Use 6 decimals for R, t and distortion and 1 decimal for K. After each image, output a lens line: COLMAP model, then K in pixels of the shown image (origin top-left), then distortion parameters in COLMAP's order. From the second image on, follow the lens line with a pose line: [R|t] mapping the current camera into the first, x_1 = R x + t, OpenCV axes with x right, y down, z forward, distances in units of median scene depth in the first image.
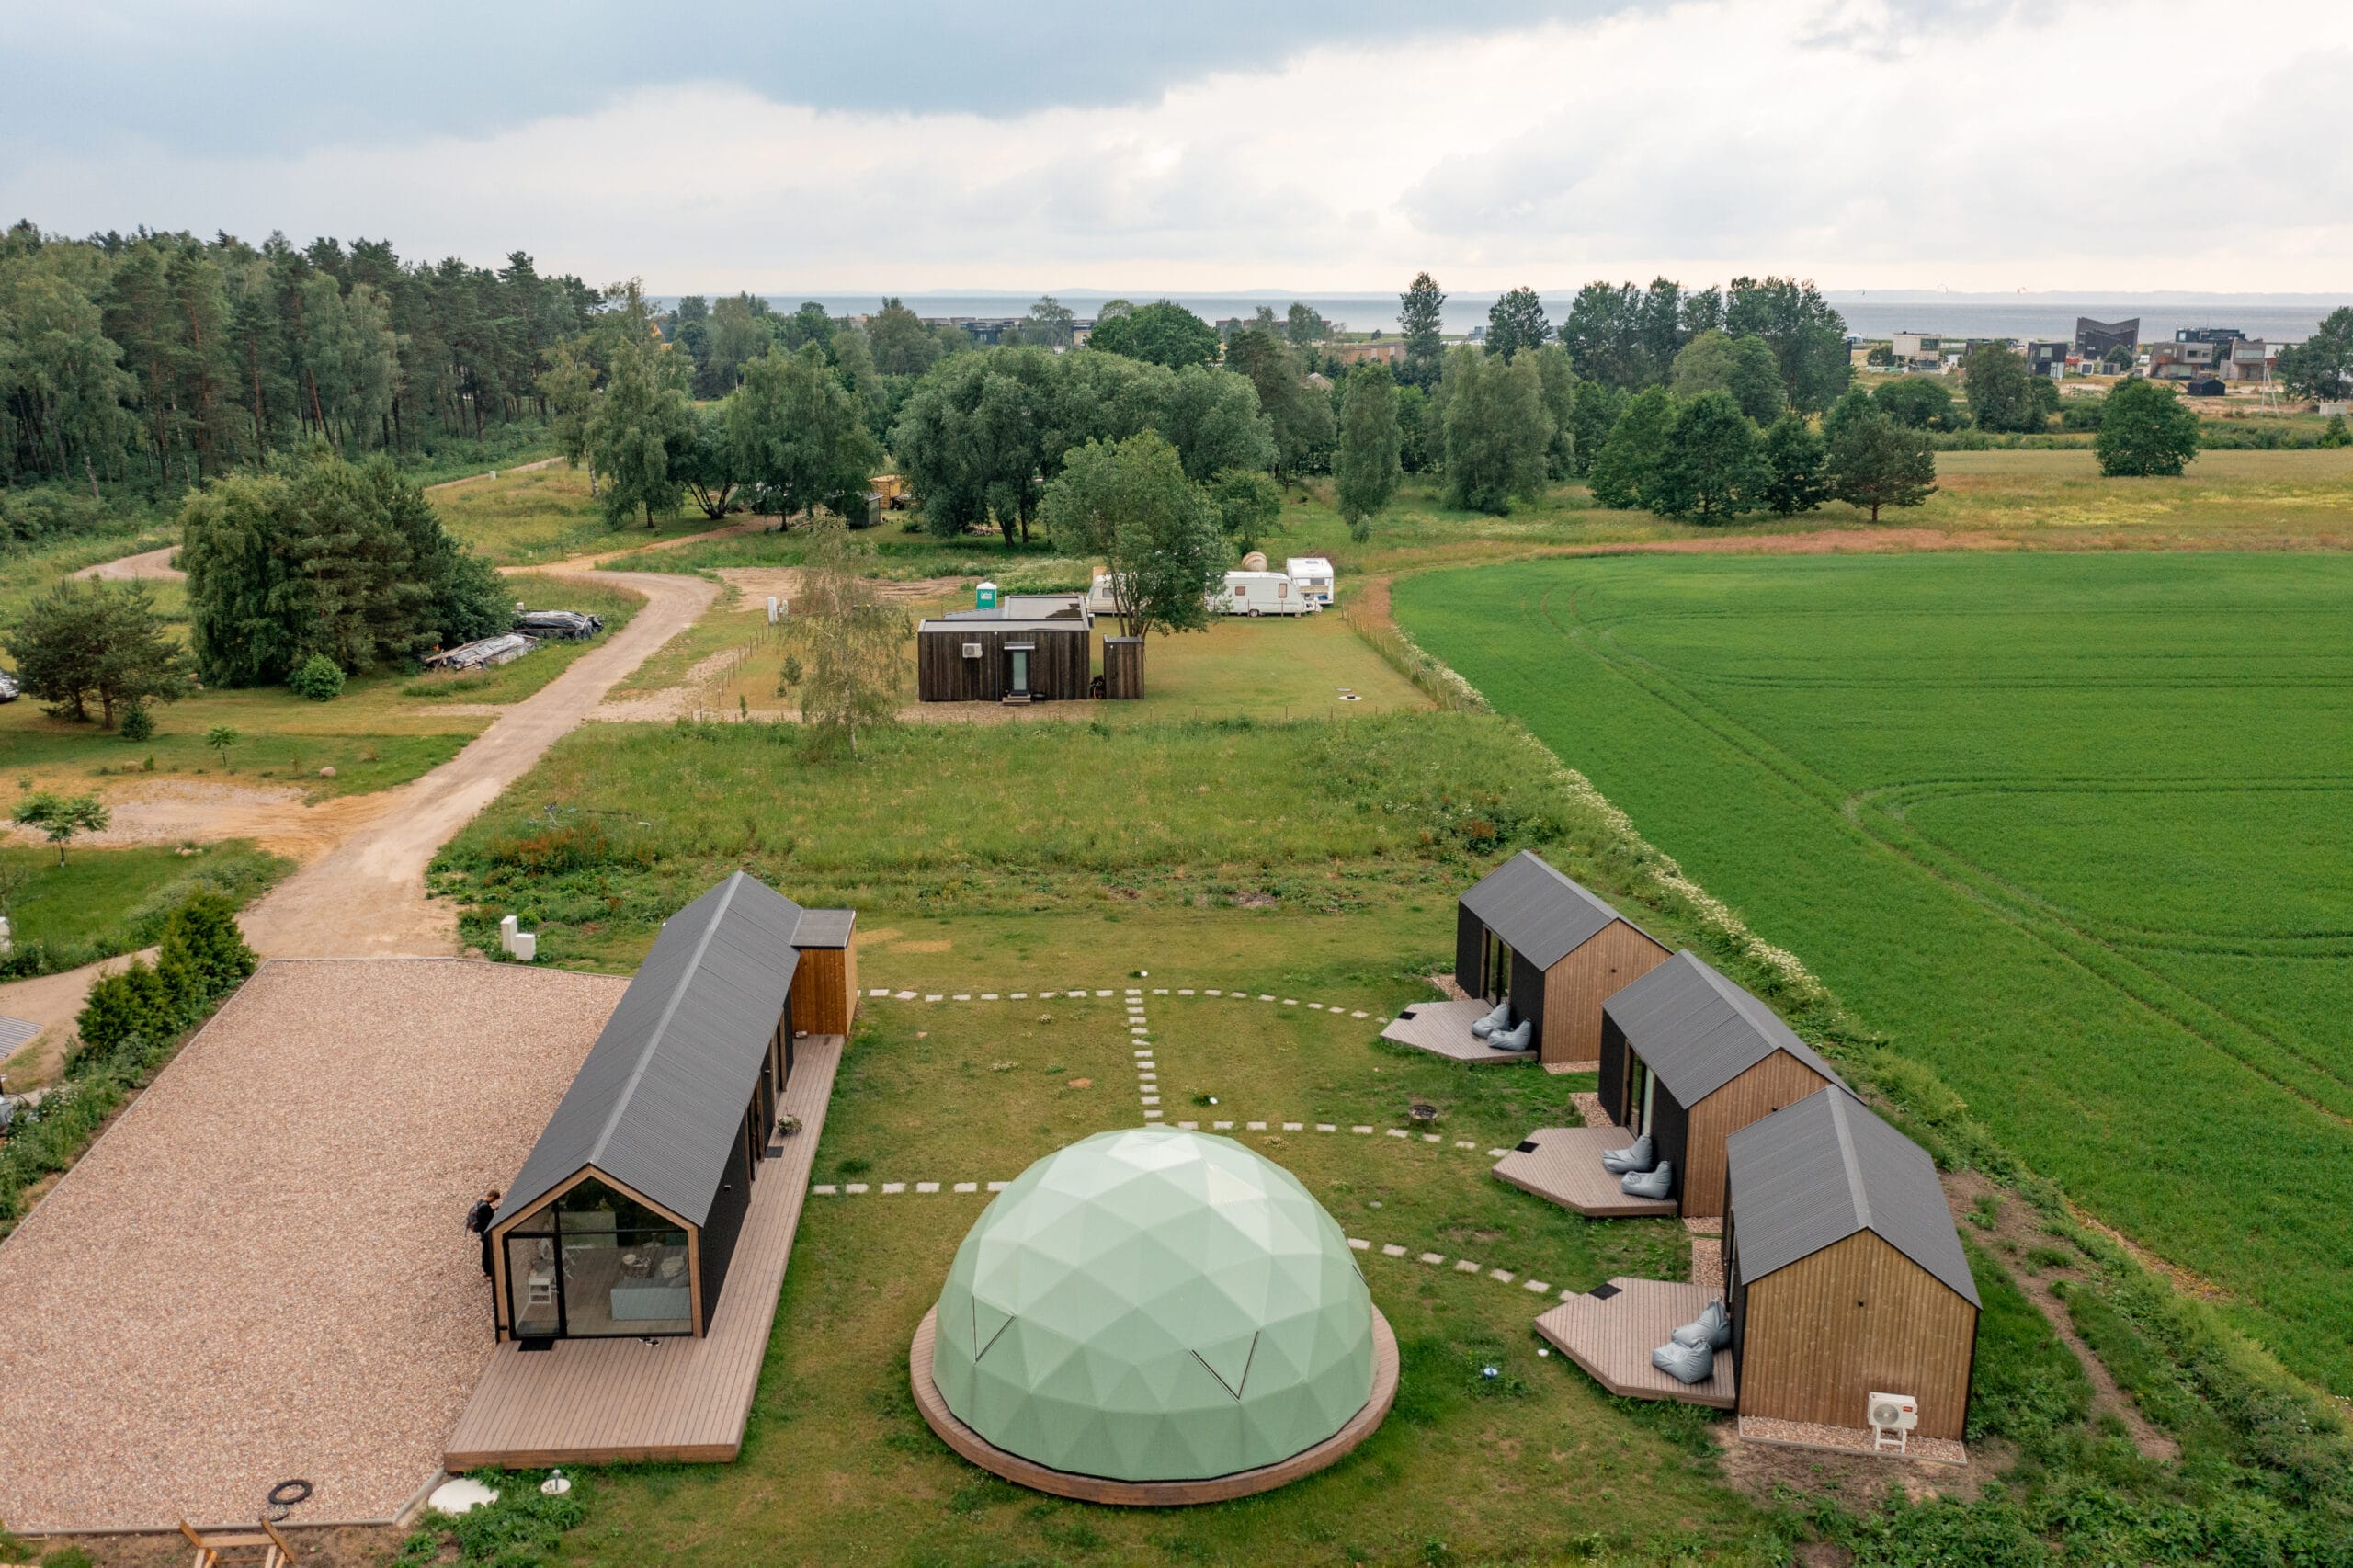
lens RADIAL K [[2008.4, 0, 1151.4], [0, 2008.4, 720.5], [0, 0, 1]] dist [-0.018500, 0.002000]
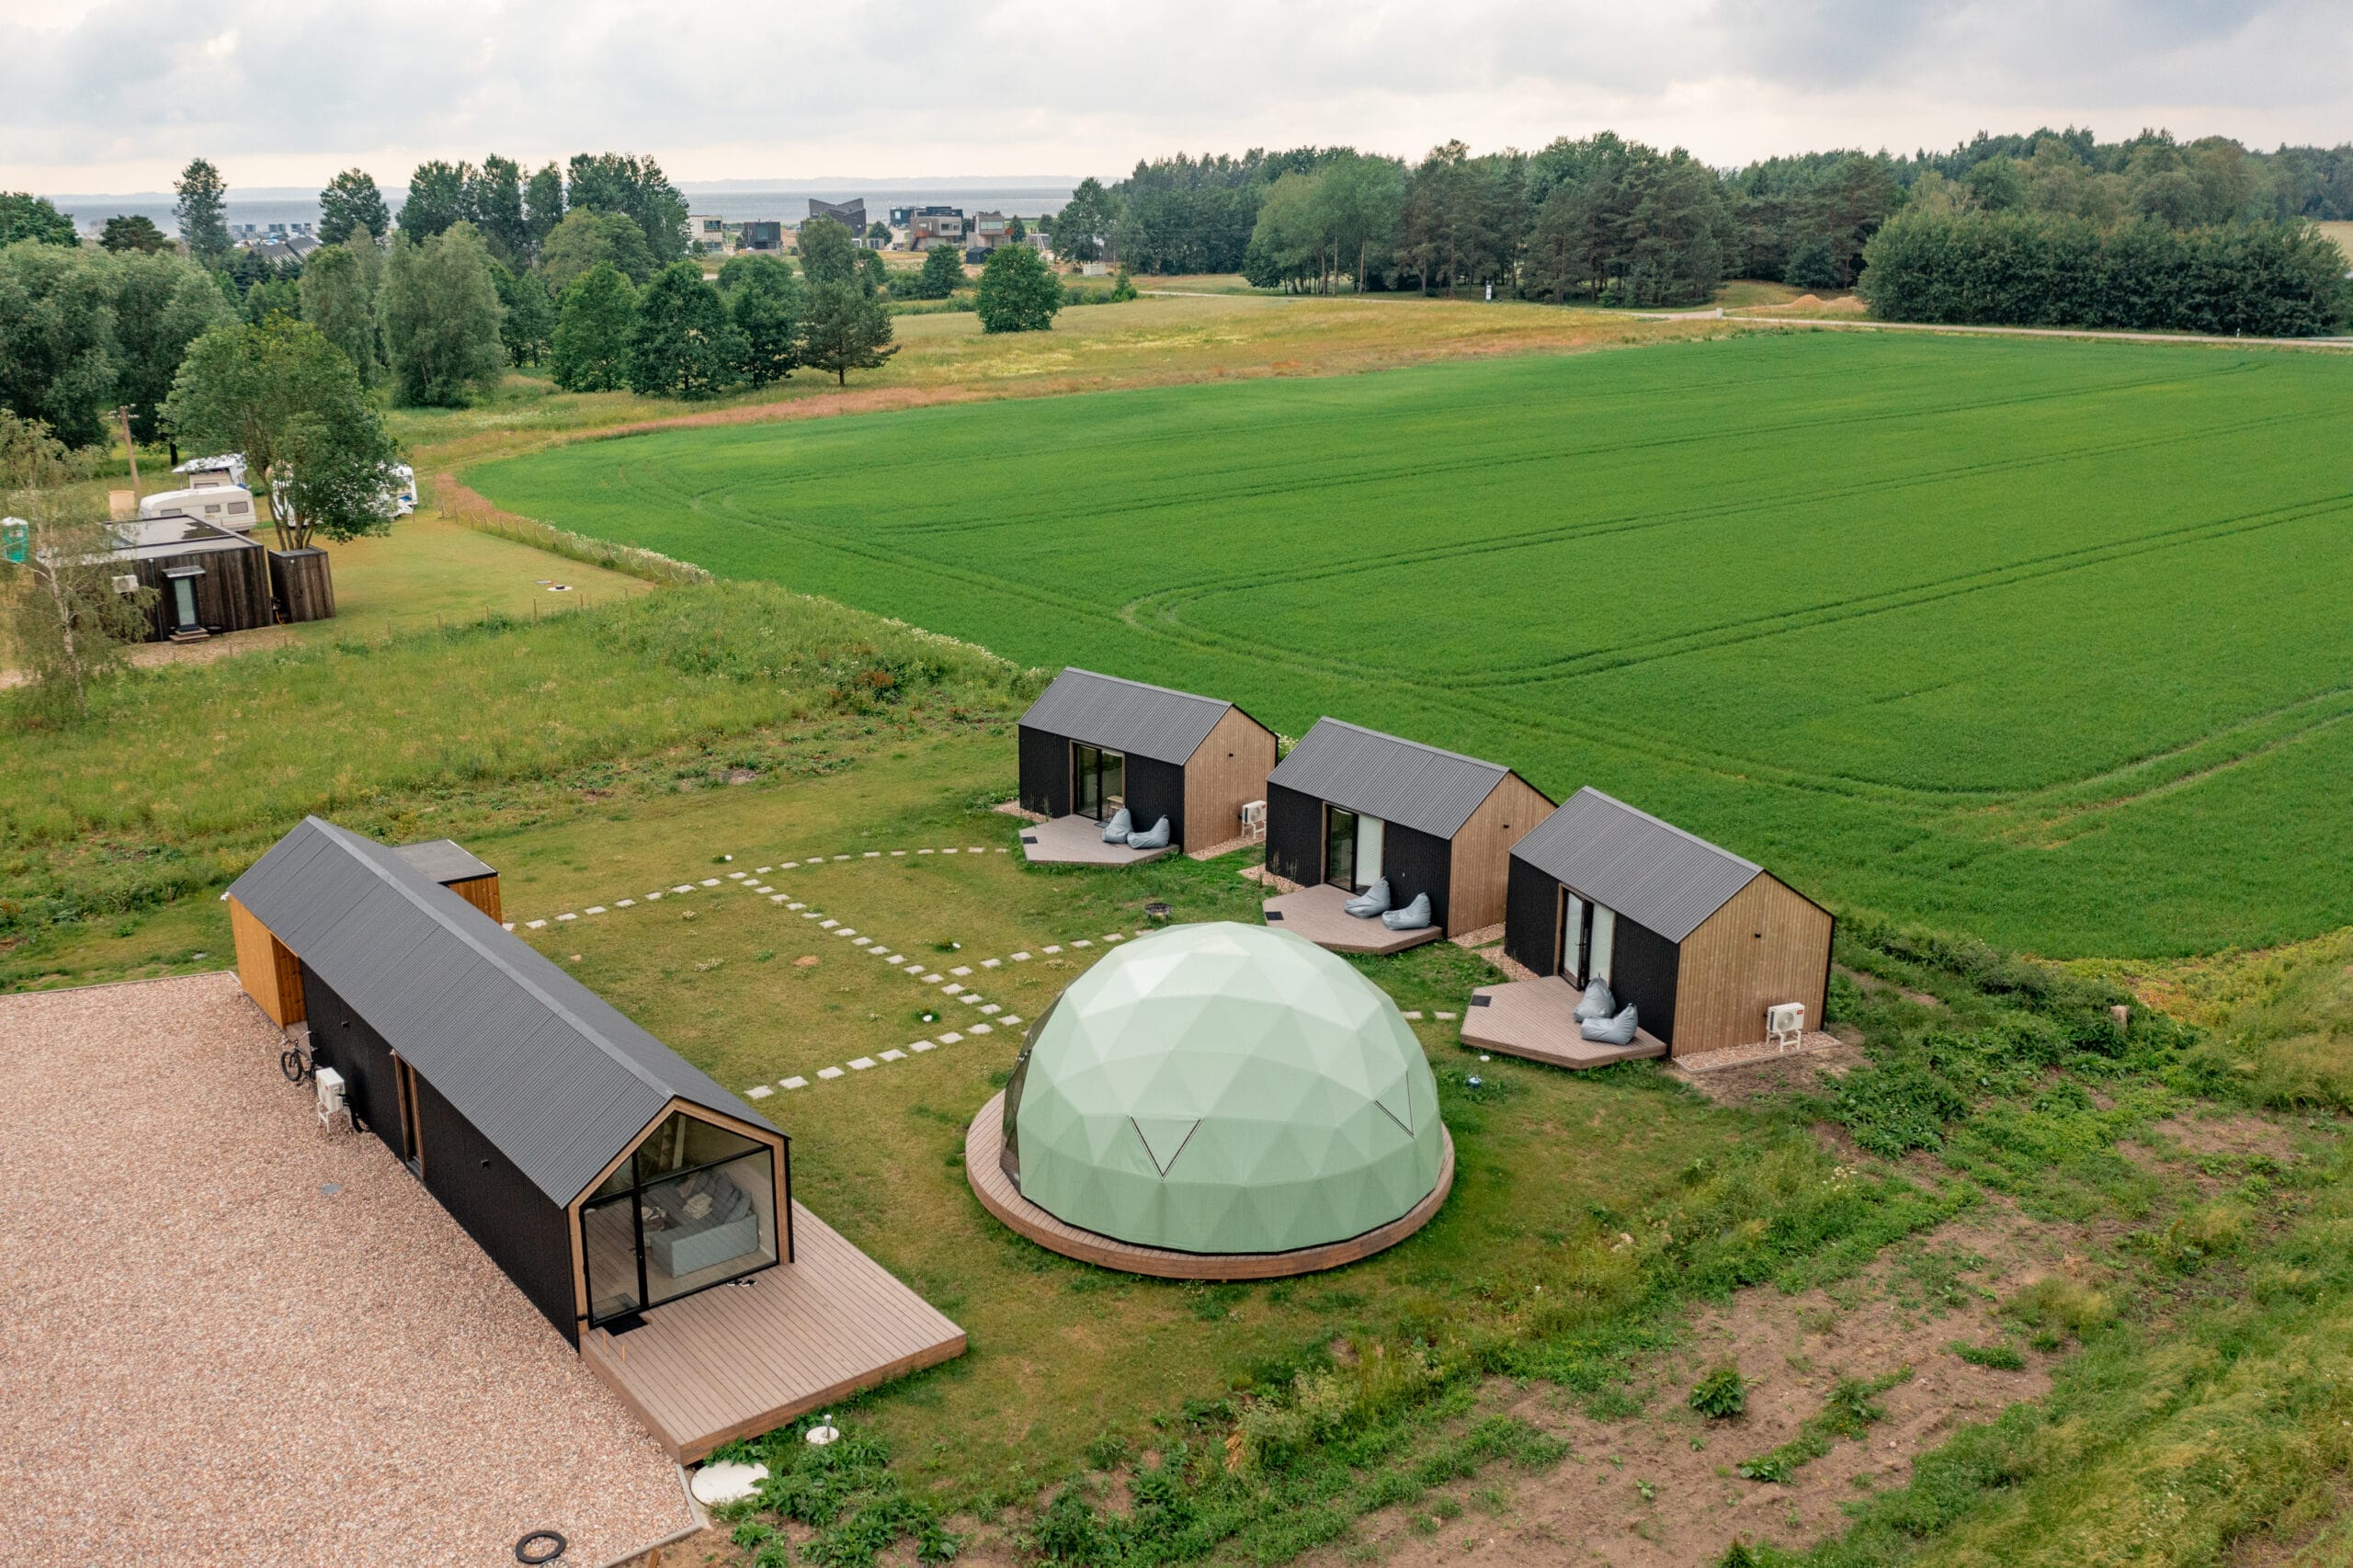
lens RADIAL K [[2079.9, 0, 1061.2], [0, 2079.9, 783.6], [0, 0, 1]] dist [-0.018209, 0.000278]
pose [[0.839917, -0.165869, 0.516746, -0.219305], [0.129952, 0.985919, 0.105244, 0.006767], [-0.526927, -0.021244, 0.849645, 0.061921]]
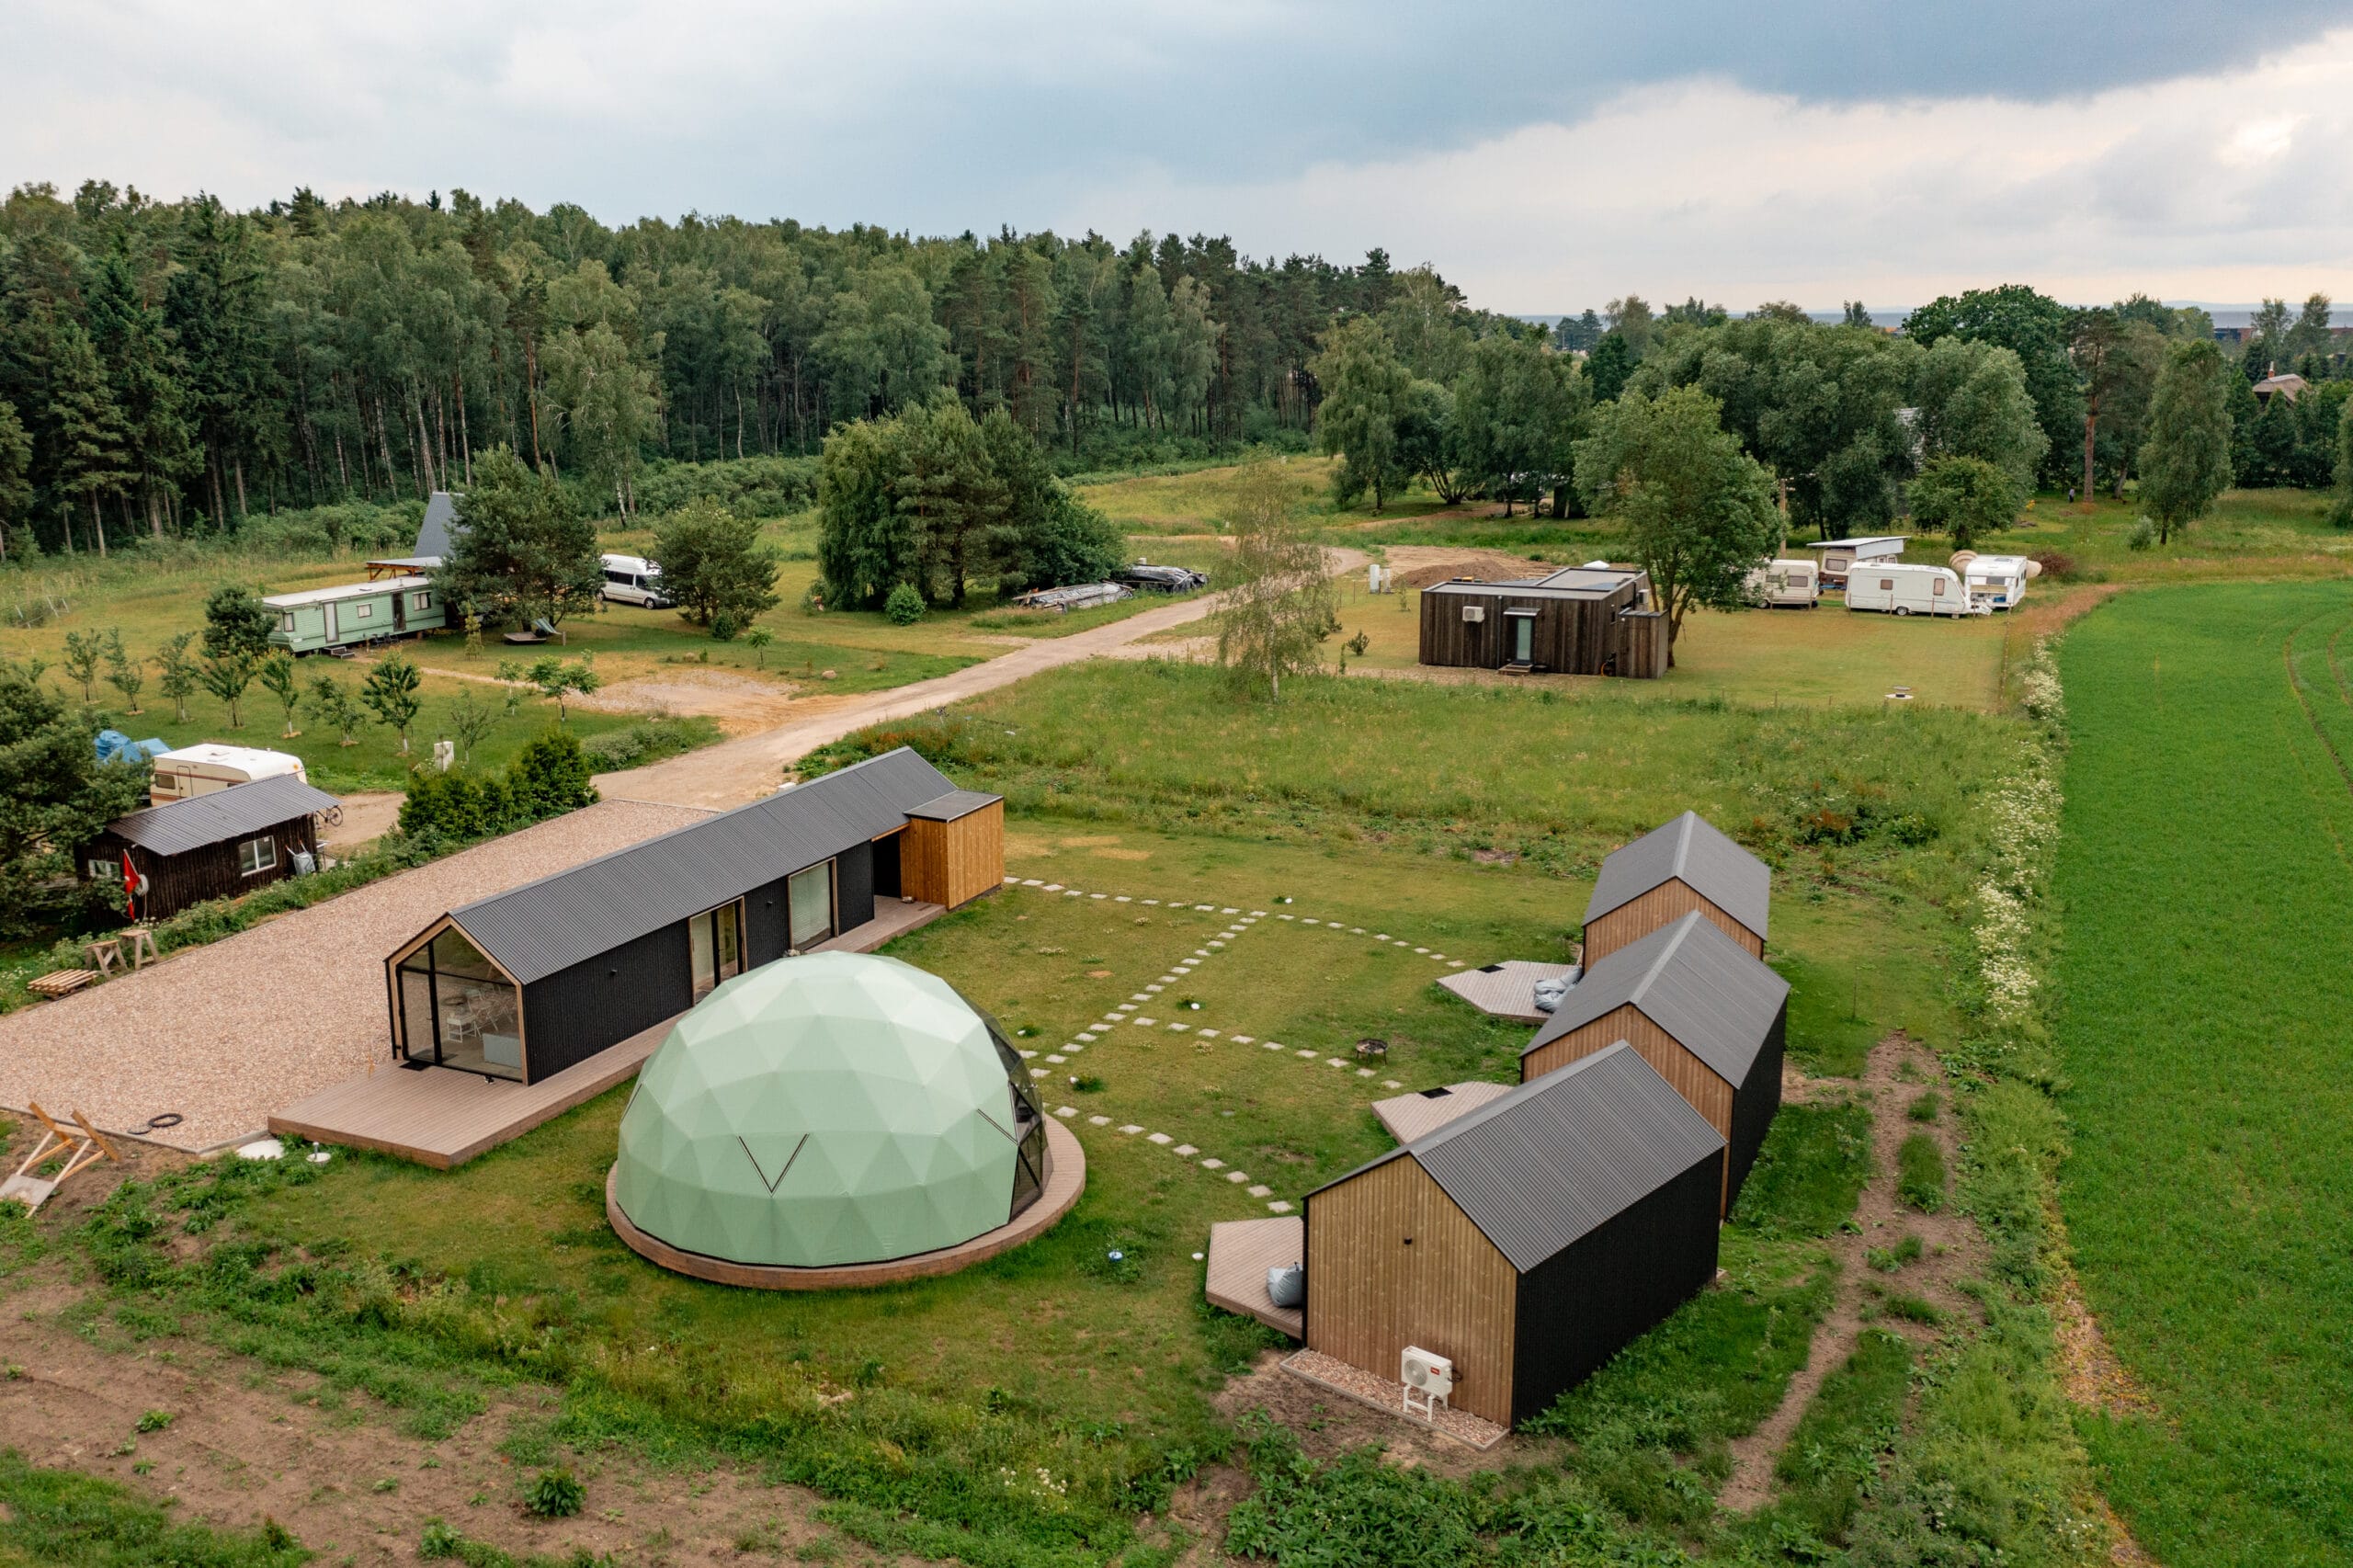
lens RADIAL K [[2079.9, 0, 1061.2], [0, 2079.9, 783.6], [0, 0, 1]] dist [-0.018209, 0.000278]
pose [[0.865111, 0.098056, -0.491902, 0.231436], [-0.091779, 0.995094, 0.036951, 0.026364], [0.493111, 0.013179, 0.869866, 0.049459]]
